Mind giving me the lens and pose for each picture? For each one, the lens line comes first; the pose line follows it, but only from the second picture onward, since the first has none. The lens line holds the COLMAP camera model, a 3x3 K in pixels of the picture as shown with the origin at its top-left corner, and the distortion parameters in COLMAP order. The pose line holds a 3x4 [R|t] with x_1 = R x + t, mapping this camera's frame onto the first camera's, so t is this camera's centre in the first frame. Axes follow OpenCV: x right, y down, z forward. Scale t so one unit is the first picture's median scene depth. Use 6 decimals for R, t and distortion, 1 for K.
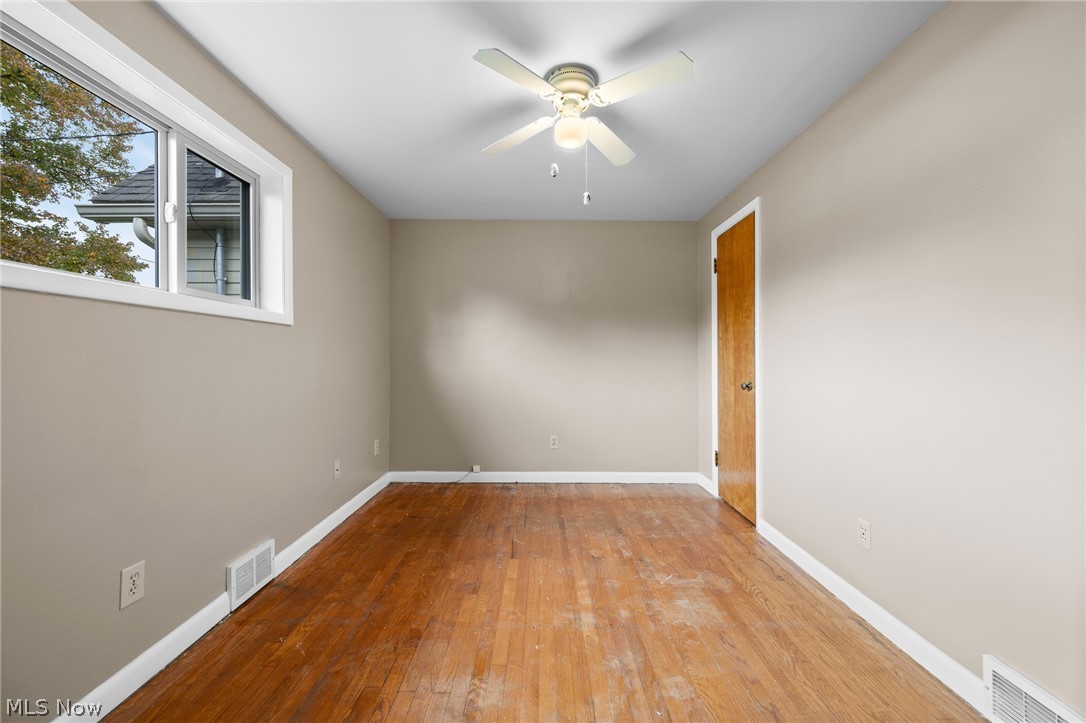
lens RADIAL K [[434.3, 0, 541.8], [0, 434.3, 358.5], [0, 0, 1]] dist [-0.000652, 0.000108]
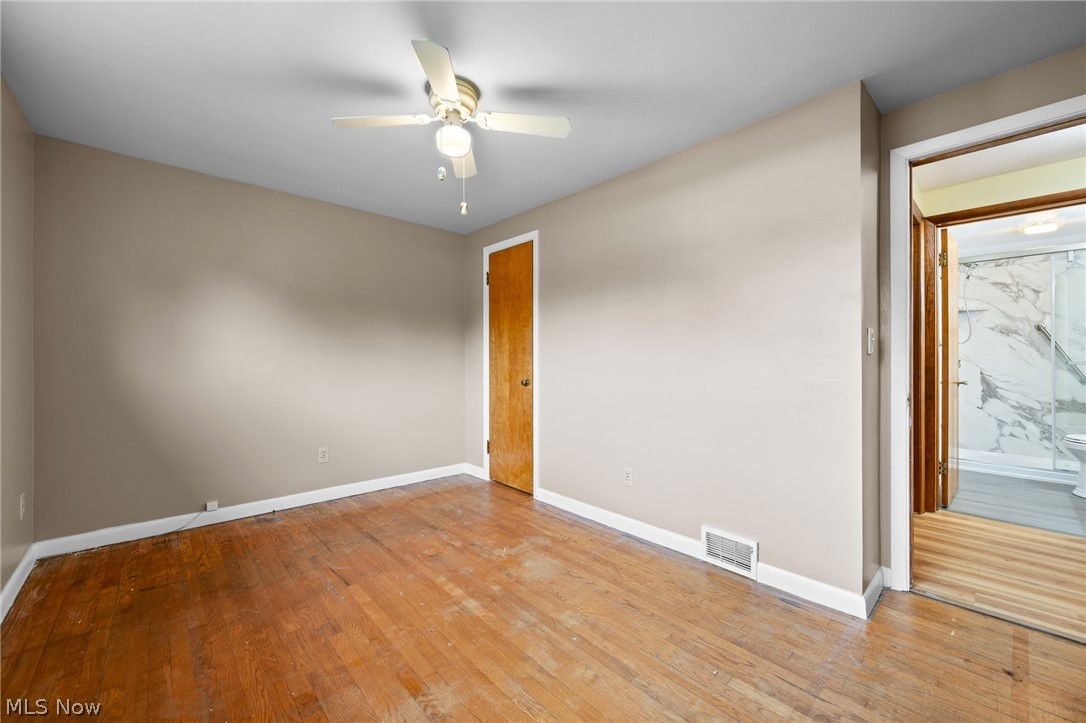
lens RADIAL K [[434.3, 0, 556.7], [0, 434.3, 361.0], [0, 0, 1]] dist [-0.000652, 0.000108]
pose [[0.726489, -0.003188, 0.687170, -0.331006], [-0.000705, 0.999985, 0.005384, -0.003214], [-0.687177, -0.004396, 0.726476, 0.057511]]
